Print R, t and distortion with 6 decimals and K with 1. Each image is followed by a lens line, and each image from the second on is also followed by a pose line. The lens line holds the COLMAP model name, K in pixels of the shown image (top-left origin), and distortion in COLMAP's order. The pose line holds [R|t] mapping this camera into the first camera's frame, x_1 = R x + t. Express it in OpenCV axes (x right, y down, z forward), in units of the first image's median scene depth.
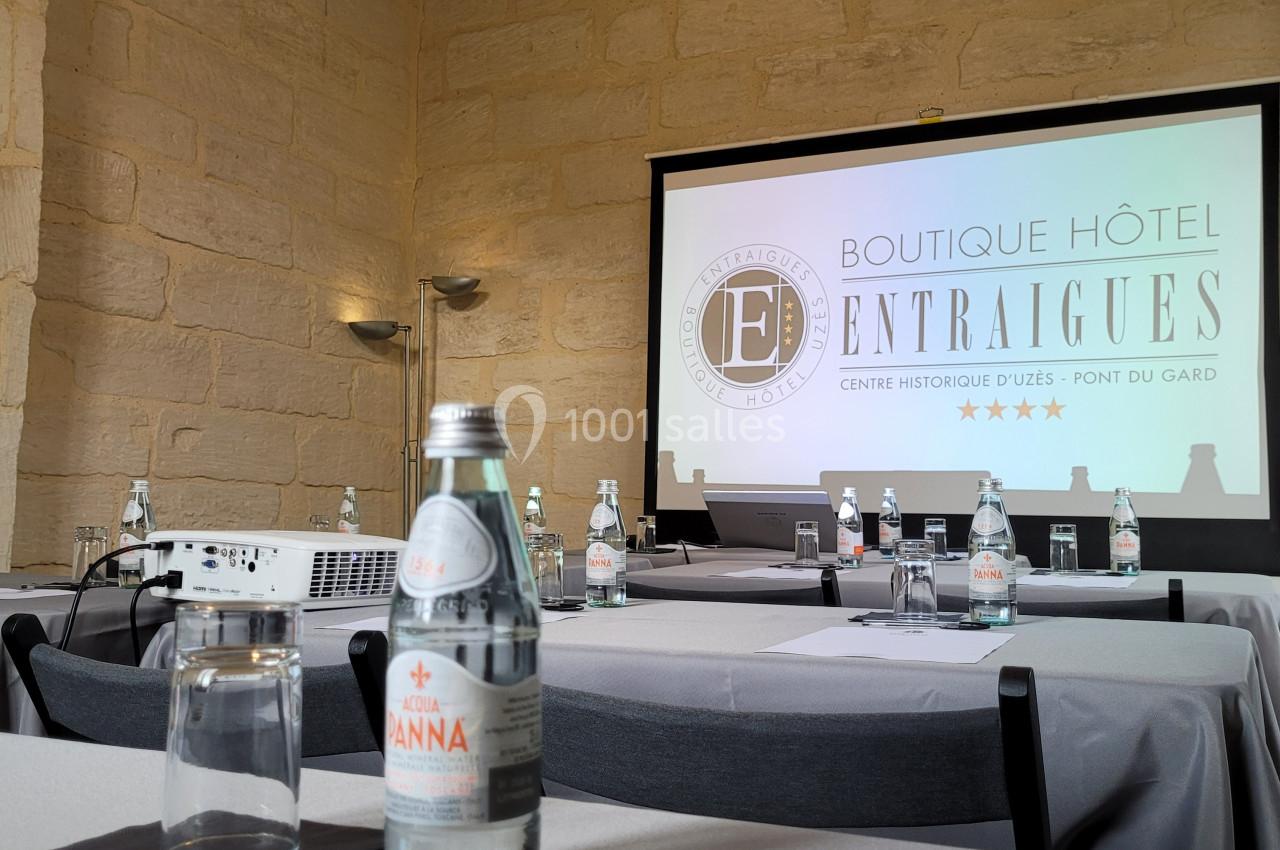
lens RADIAL K [[1278.6, 0, 640.0], [0, 1278.6, 425.0], [0, 0, 1]] dist [0.009839, 0.009225]
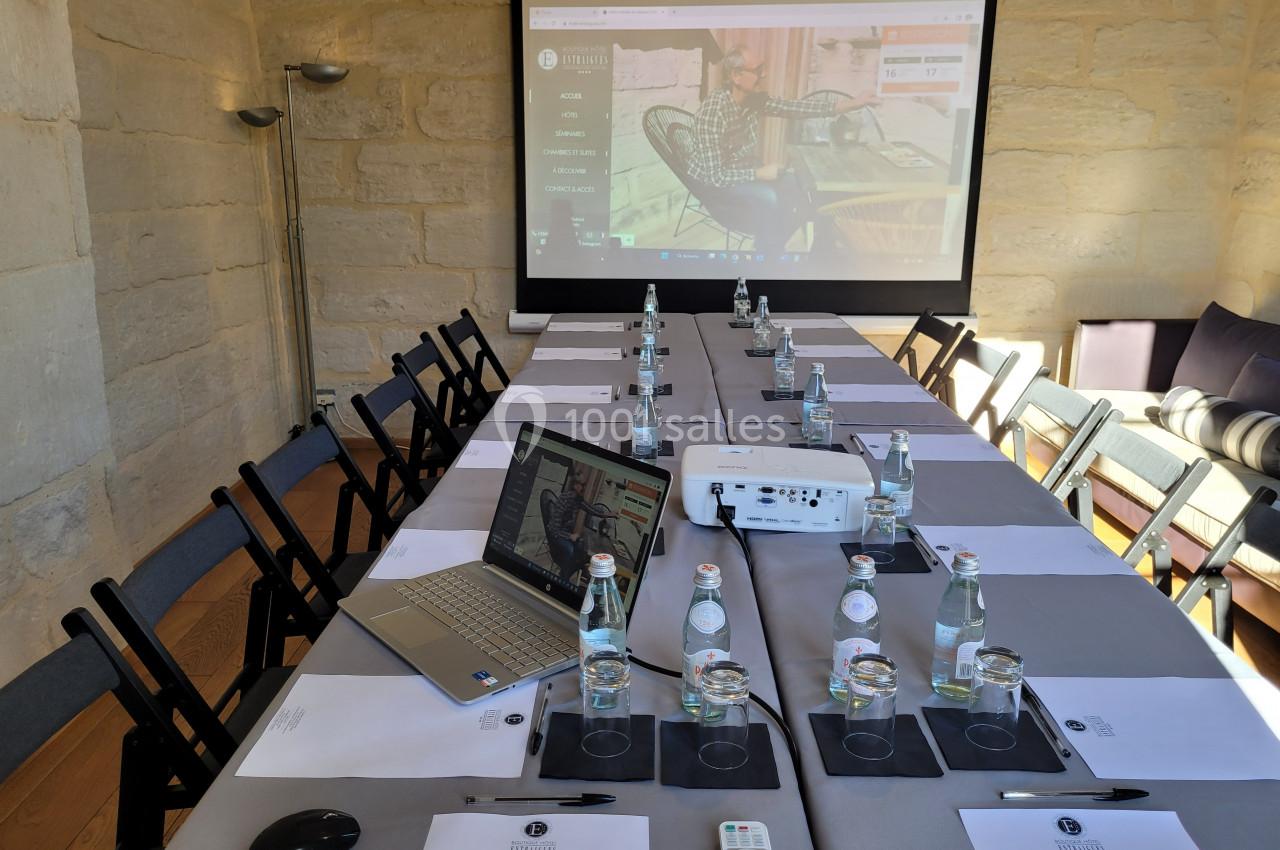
lens RADIAL K [[963.1, 0, 626.7], [0, 963.1, 425.0], [0, 0, 1]] dist [0.022997, -0.005022]
pose [[0.897514, -0.115561, 0.425575, -0.325516], [-0.024986, 0.950178, 0.310705, -0.095723], [-0.440278, -0.289495, 0.849911, 0.109624]]
